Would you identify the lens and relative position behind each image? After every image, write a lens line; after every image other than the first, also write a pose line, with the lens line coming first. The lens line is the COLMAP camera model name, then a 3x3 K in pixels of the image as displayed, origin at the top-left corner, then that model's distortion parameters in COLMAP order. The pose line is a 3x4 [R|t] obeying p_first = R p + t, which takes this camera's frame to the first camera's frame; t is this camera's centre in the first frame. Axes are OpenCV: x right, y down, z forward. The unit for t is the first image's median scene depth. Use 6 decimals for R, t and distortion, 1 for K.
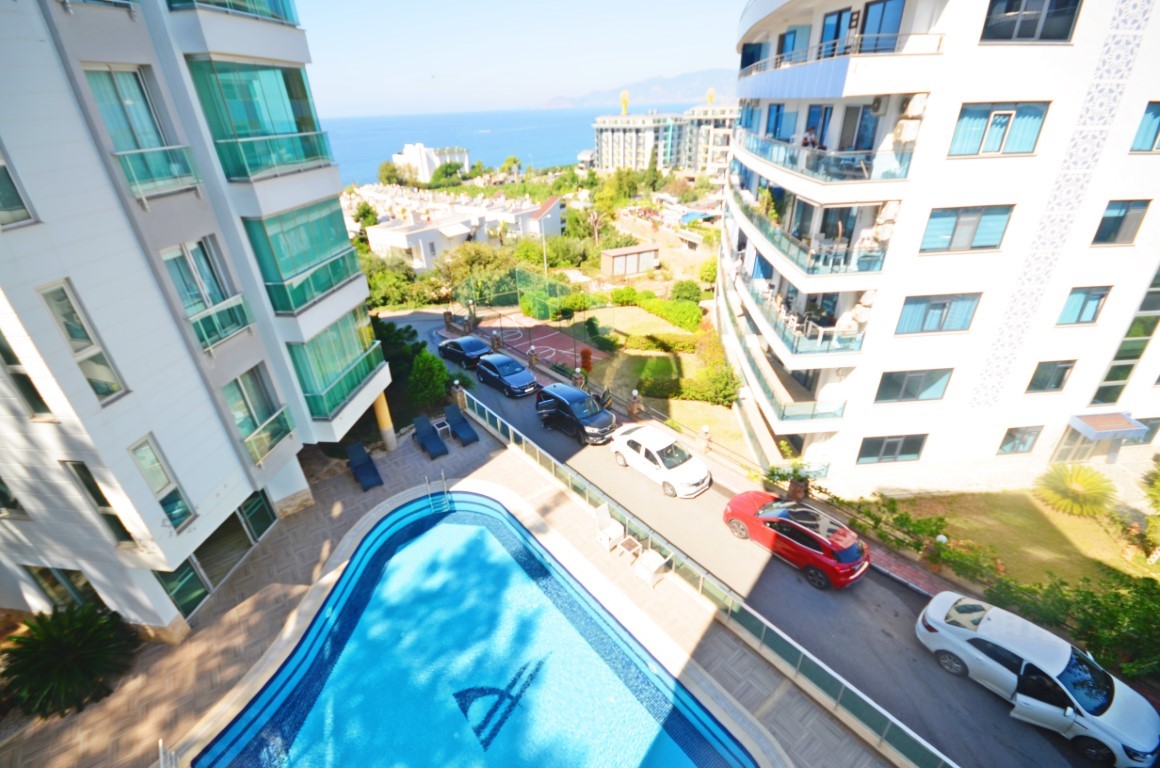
lens RADIAL K [[508.1, 0, 575.9], [0, 508.1, 396.4], [0, 0, 1]] dist [0.001279, -0.009027]
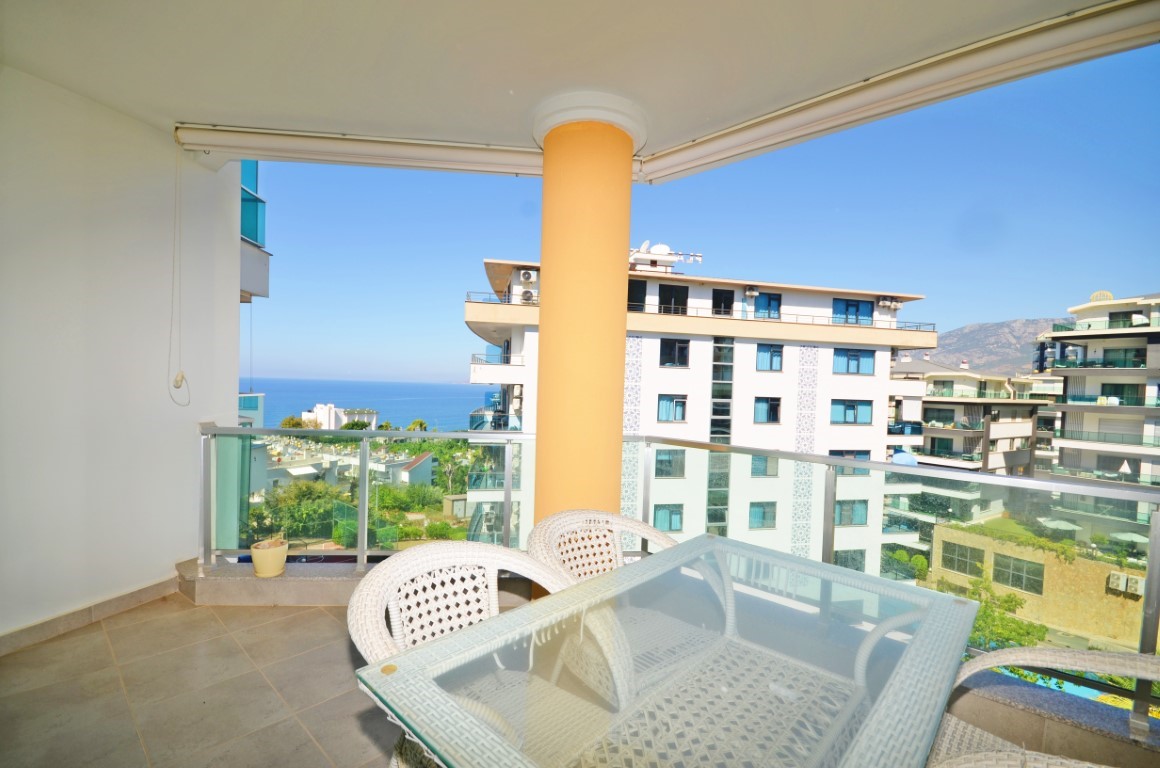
lens RADIAL K [[508.1, 0, 575.9], [0, 508.1, 396.4], [0, 0, 1]] dist [0.001279, -0.009027]
pose [[0.985399, 0.065134, 0.157307, 0.084423], [0.018447, 0.877648, -0.478951, 0.037456], [-0.169257, 0.474860, 0.863632, -0.070890]]
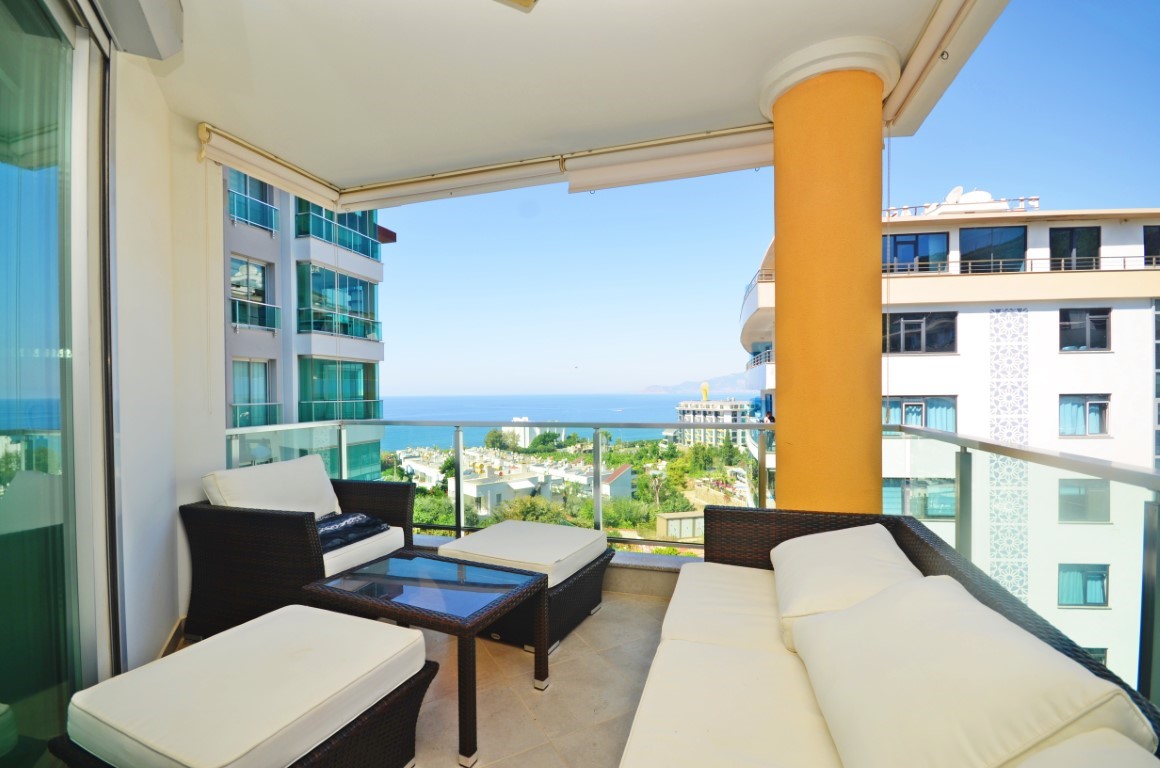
lens RADIAL K [[508.1, 0, 575.9], [0, 508.1, 396.4], [0, 0, 1]] dist [0.001279, -0.009027]
pose [[0.982963, 0.029785, -0.181375, 0.039242], [-0.114529, 0.871052, -0.477652, 0.012660], [0.143760, 0.490287, 0.859623, -0.022394]]
